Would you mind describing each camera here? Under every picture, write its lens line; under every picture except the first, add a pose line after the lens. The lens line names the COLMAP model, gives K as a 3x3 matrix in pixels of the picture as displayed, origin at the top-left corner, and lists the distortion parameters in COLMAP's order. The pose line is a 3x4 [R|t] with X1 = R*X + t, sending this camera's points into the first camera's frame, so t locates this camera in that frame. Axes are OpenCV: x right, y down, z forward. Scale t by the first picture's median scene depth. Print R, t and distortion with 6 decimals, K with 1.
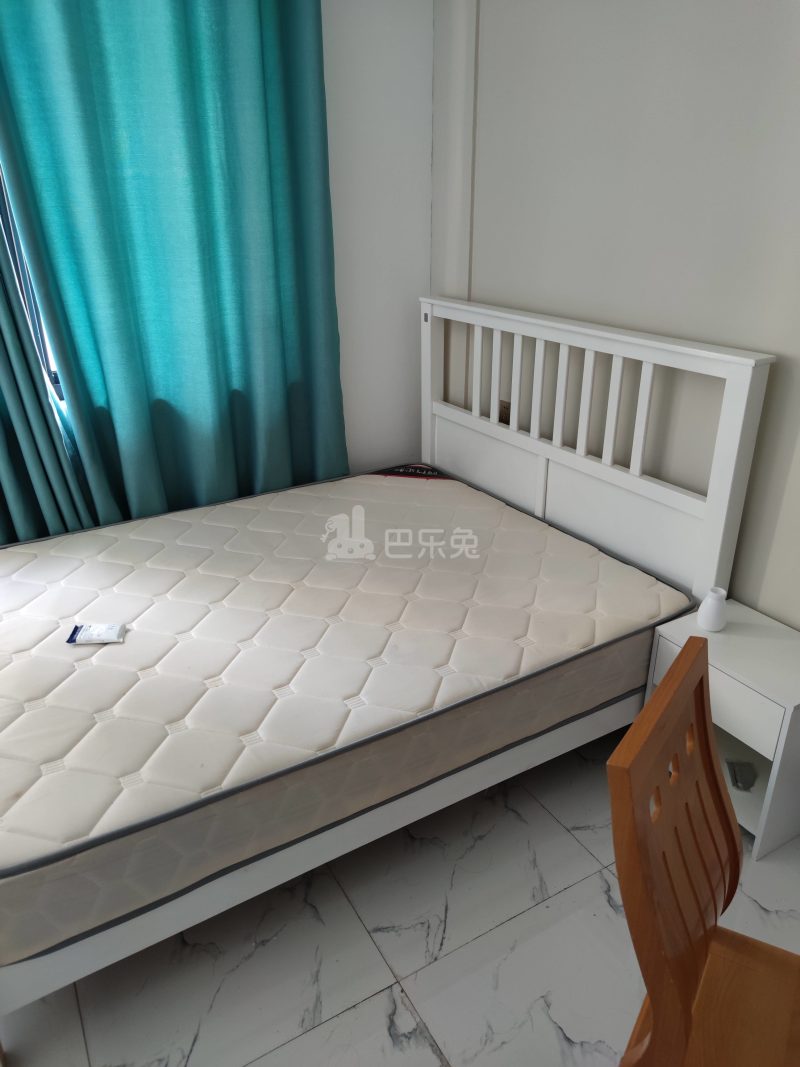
lens RADIAL K [[751.4, 0, 397.8], [0, 751.4, 528.9], [0, 0, 1]] dist [0.000724, -0.000612]
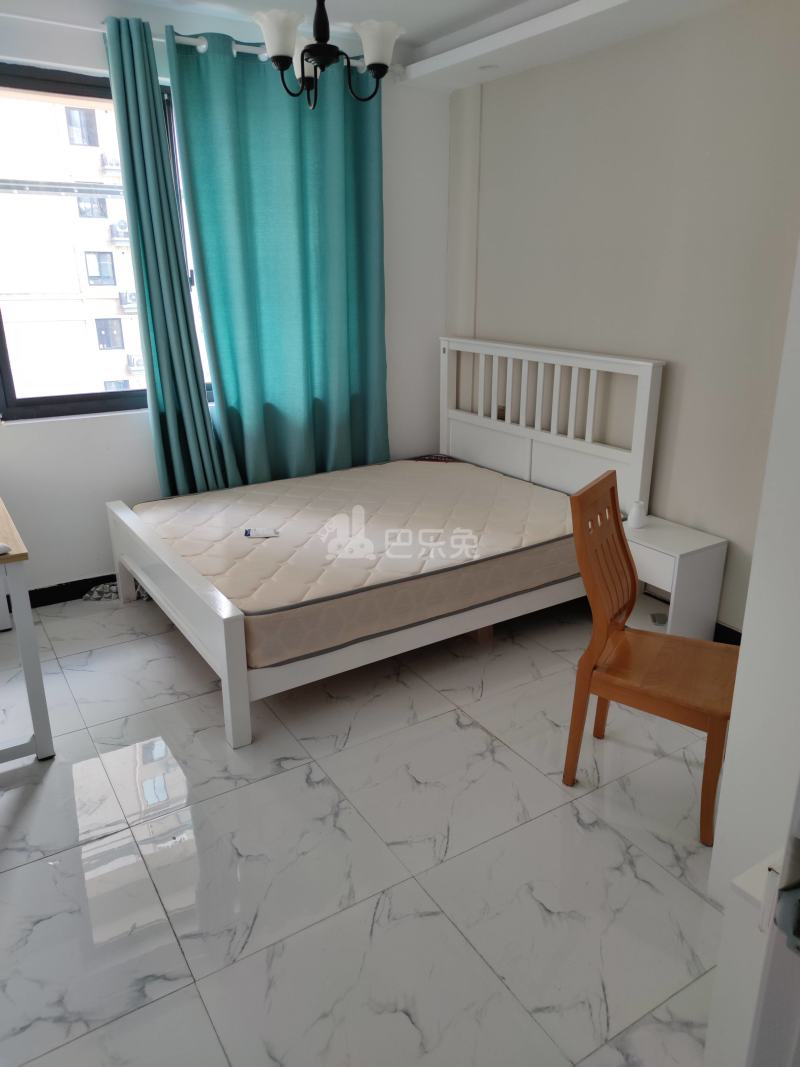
lens RADIAL K [[762.0, 0, 390.0], [0, 762.0, 535.1], [0, 0, 1]] dist [0.002152, -0.000239]
pose [[0.999542, -0.008940, 0.028909, -0.128822], [0.011023, 0.997290, -0.072739, 0.204038], [-0.028181, 0.073025, 0.996932, -0.492729]]
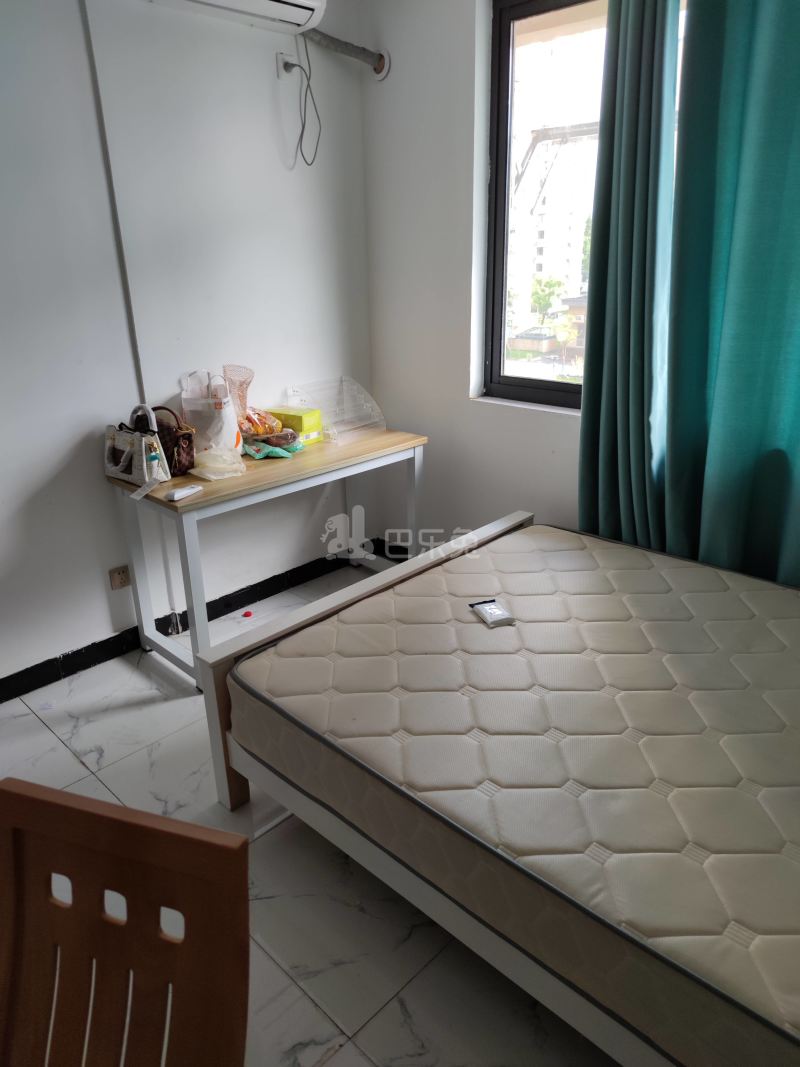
lens RADIAL K [[751.7, 0, 399.1], [0, 751.7, 551.3], [0, 0, 1]] dist [-0.003575, -0.002344]
pose [[0.256866, 0.368157, -0.893577, 0.397460], [-0.367688, 0.892298, 0.261935, -0.138022], [0.893770, 0.261275, 0.364568, 0.340145]]
